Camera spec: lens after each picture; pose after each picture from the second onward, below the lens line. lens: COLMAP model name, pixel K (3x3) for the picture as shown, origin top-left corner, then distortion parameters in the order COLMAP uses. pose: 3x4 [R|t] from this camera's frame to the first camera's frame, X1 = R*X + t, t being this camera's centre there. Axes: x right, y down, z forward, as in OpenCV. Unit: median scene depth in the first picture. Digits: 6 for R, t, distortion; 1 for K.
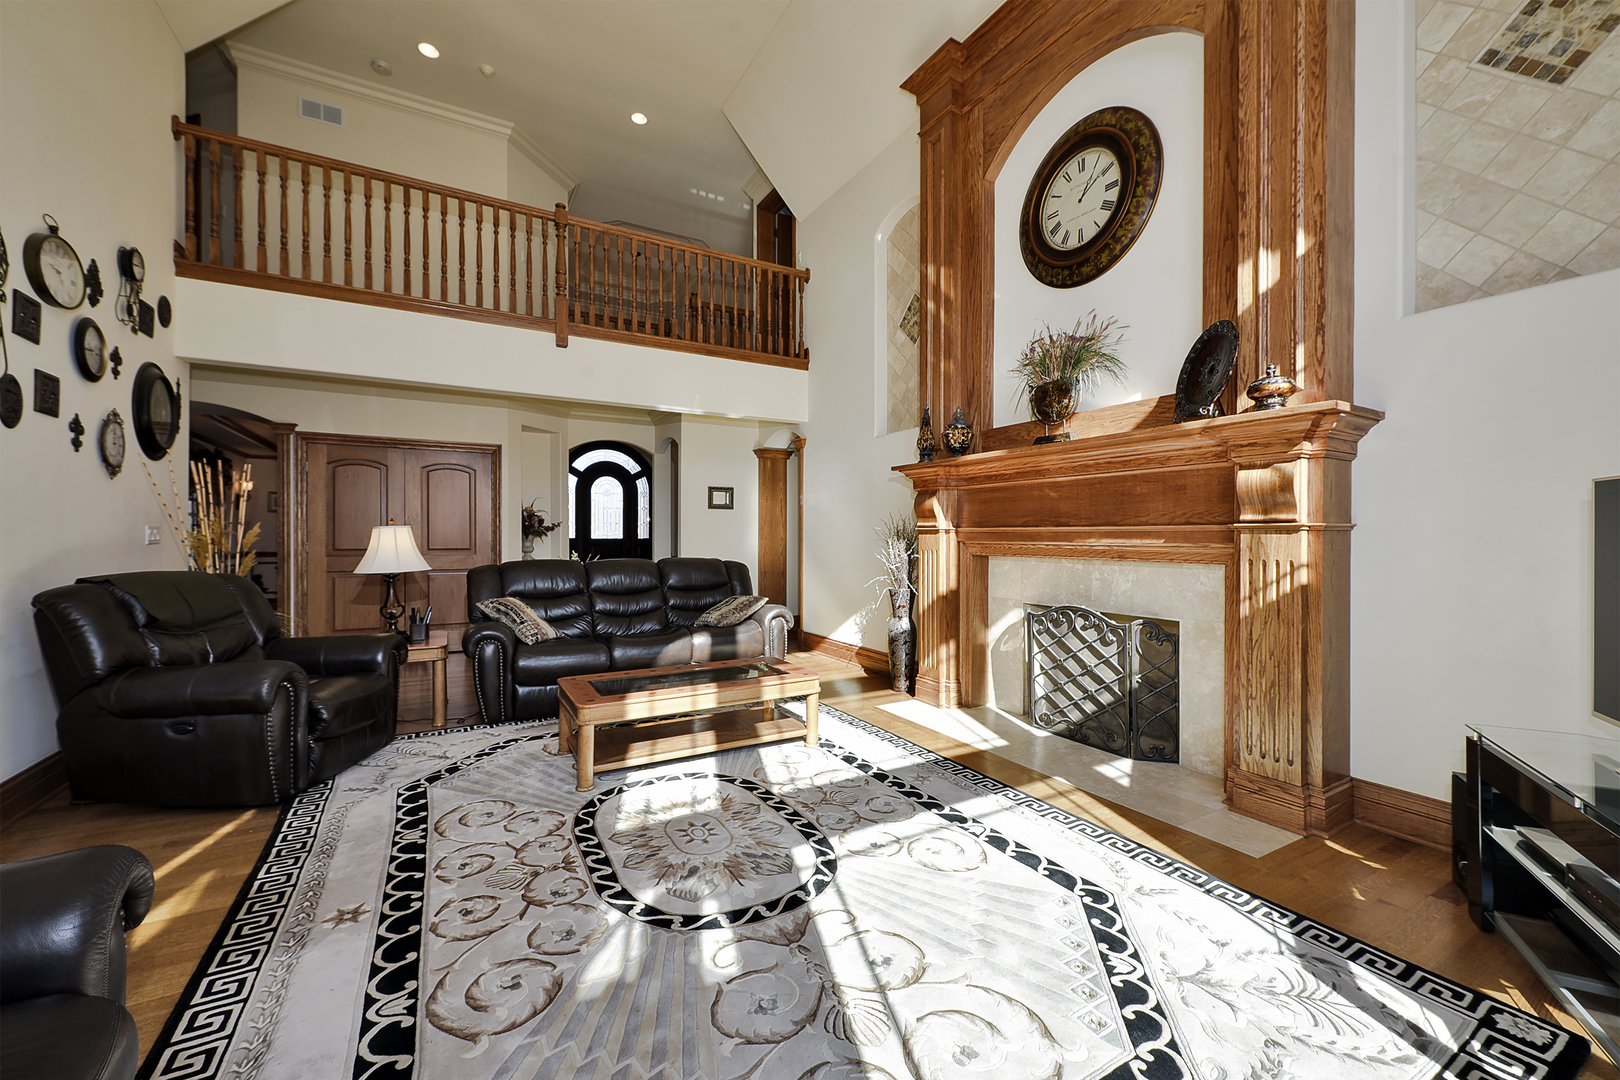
lens RADIAL K [[638.1, 0, 810.0], [0, 638.1, 540.0], [0, 0, 1]] dist [-0.000878, -0.000104]
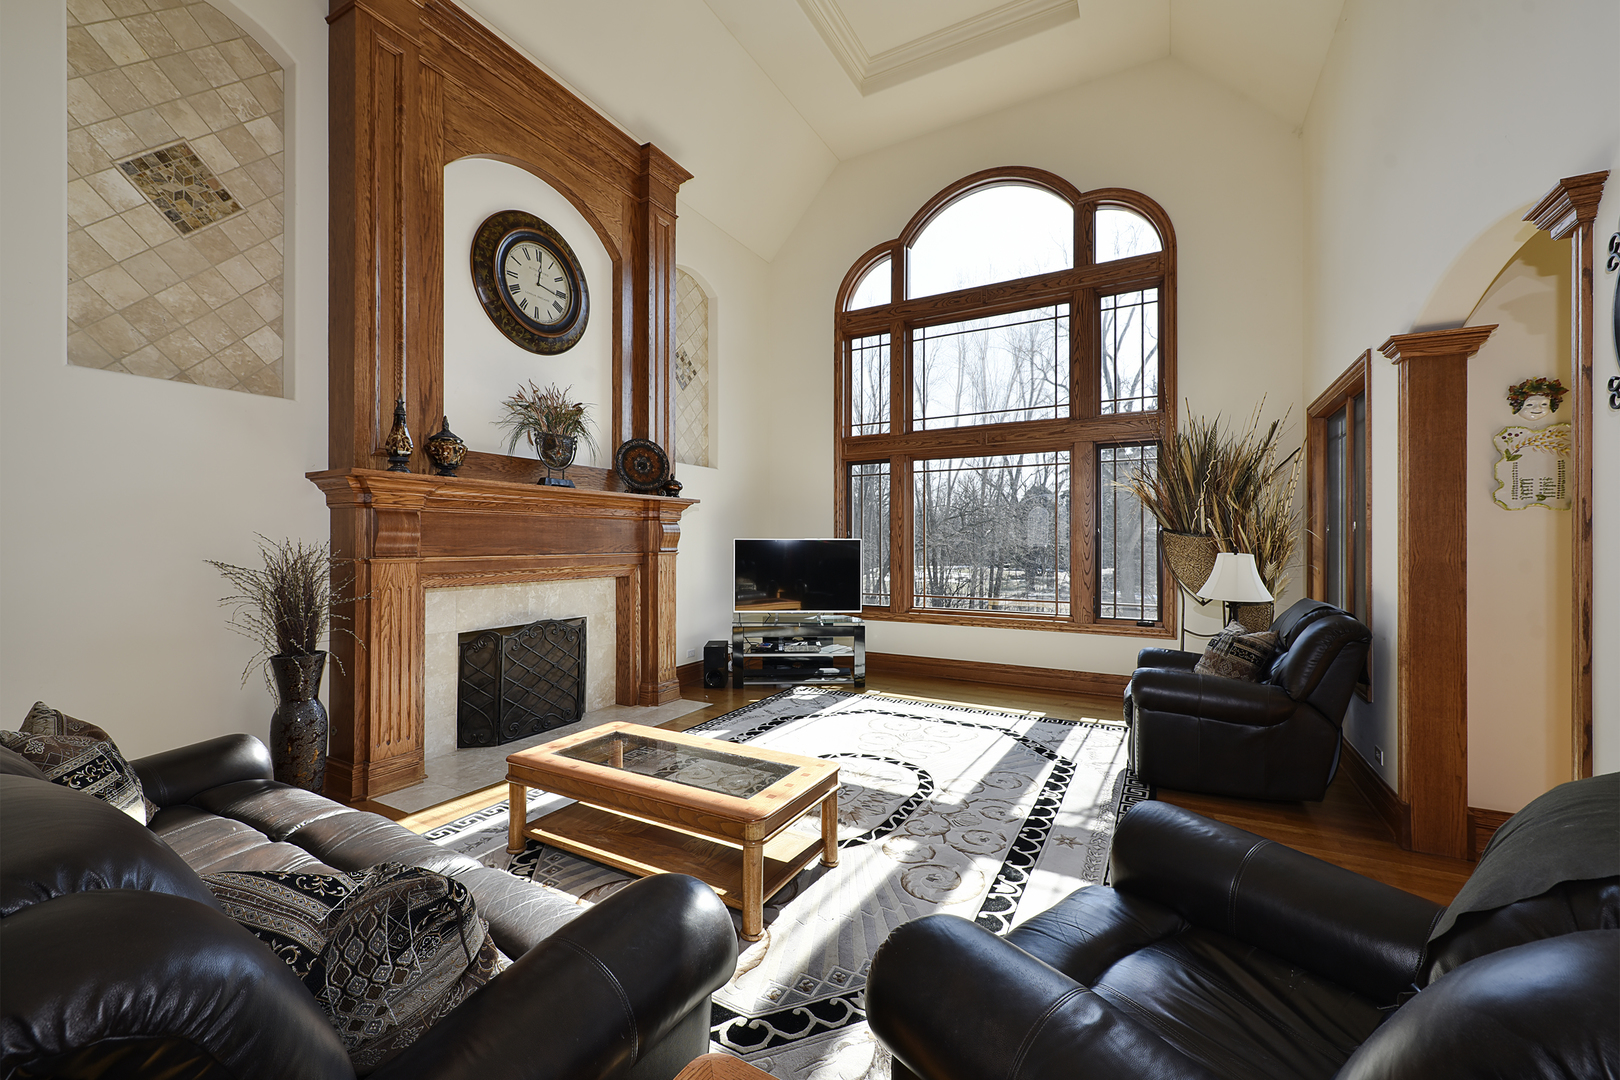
lens RADIAL K [[653.2, 0, 810.0], [0, 653.2, 540.0], [0, 0, 1]] dist [-0.000184, -0.000131]
pose [[-0.517436, 0.003647, 0.855714, -1.147469], [0.005336, 0.999985, -0.001035, -0.056515], [-0.855705, 0.004031, -0.517448, 1.533196]]
